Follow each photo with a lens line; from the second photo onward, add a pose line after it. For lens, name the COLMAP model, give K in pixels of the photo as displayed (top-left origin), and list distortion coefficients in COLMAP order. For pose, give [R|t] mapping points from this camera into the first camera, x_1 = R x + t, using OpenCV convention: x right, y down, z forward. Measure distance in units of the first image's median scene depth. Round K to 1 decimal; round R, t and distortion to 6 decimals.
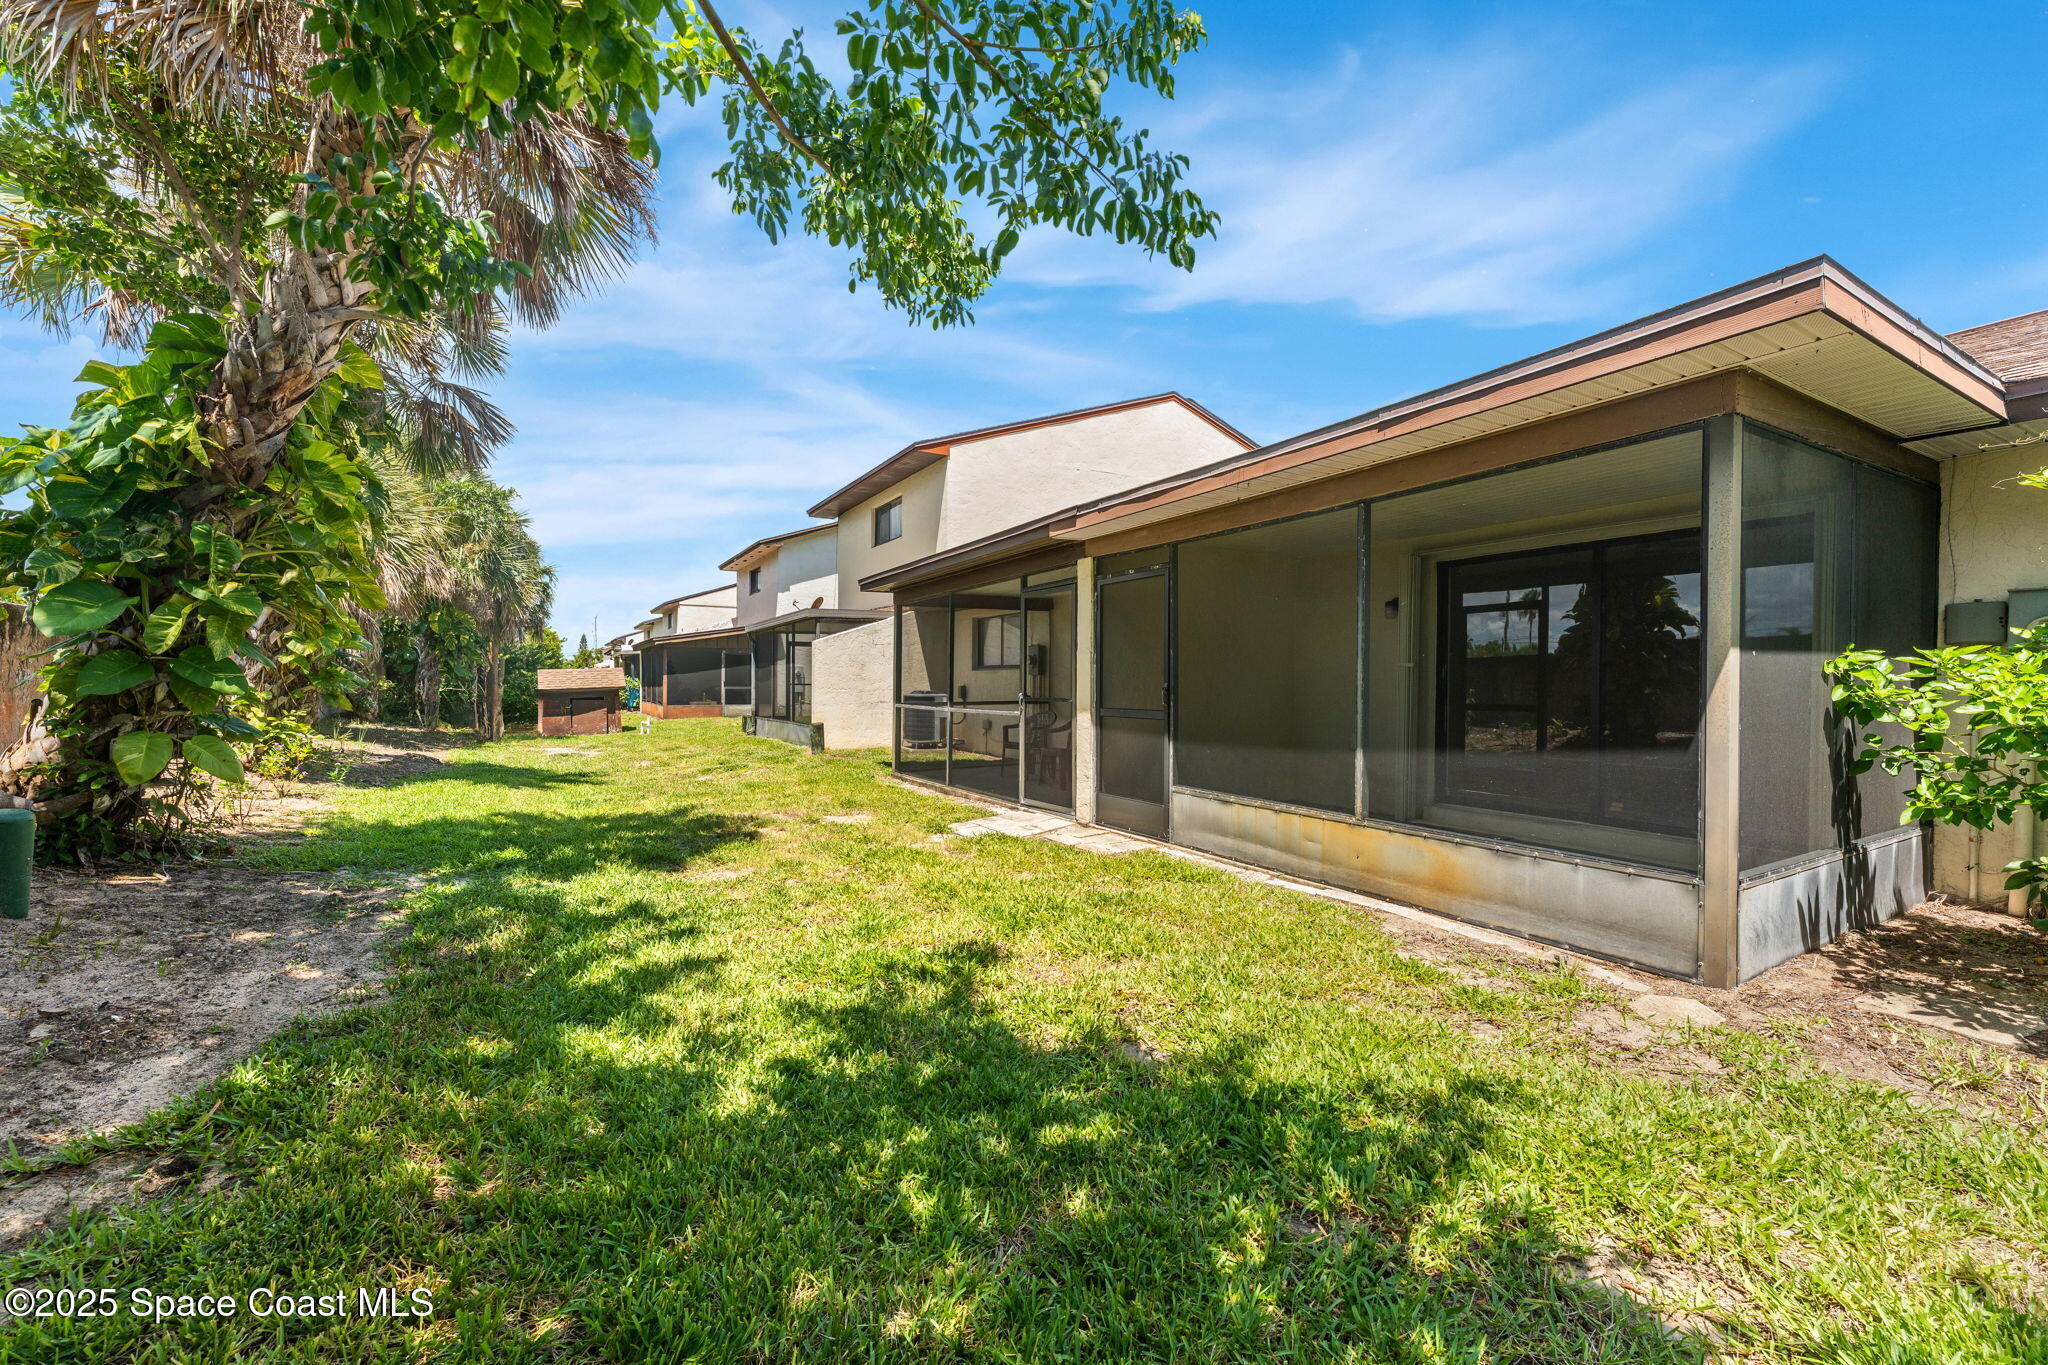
lens RADIAL K [[816.9, 0, 1017.9], [0, 816.9, 682.6], [0, 0, 1]] dist [-0.001537, 0.000051]
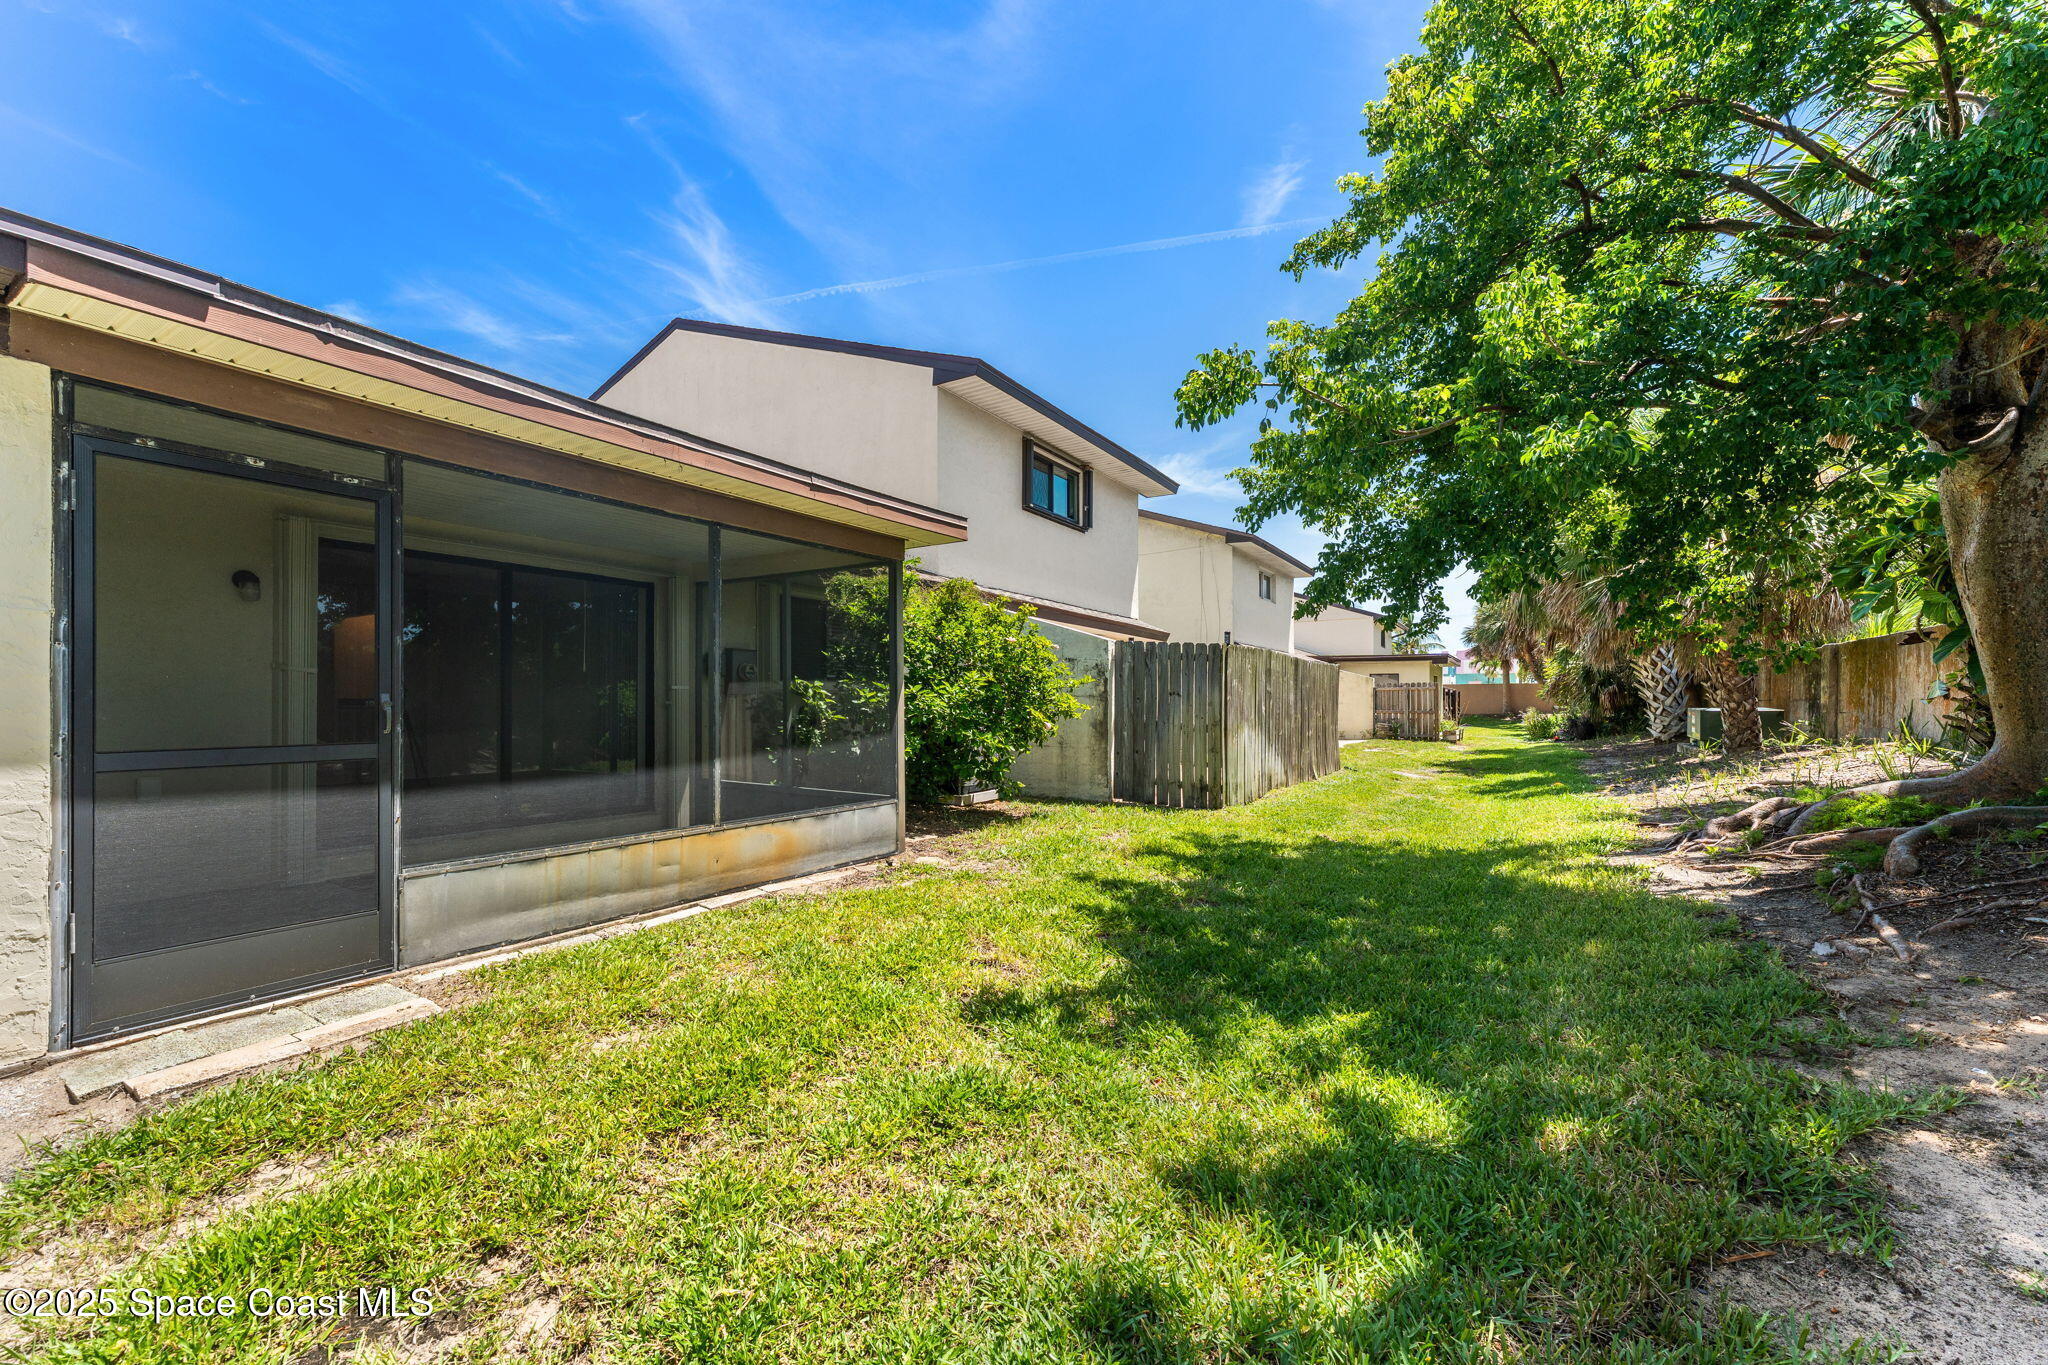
lens RADIAL K [[816.9, 0, 1015.2], [0, 816.9, 698.3], [0, 0, 1]] dist [-0.001537, 0.000051]
pose [[-0.467600, 0.002725, 0.883936, -0.632230], [-0.001576, 0.999991, -0.003916, 0.006286], [-0.883939, -0.003224, -0.467591, 1.053008]]
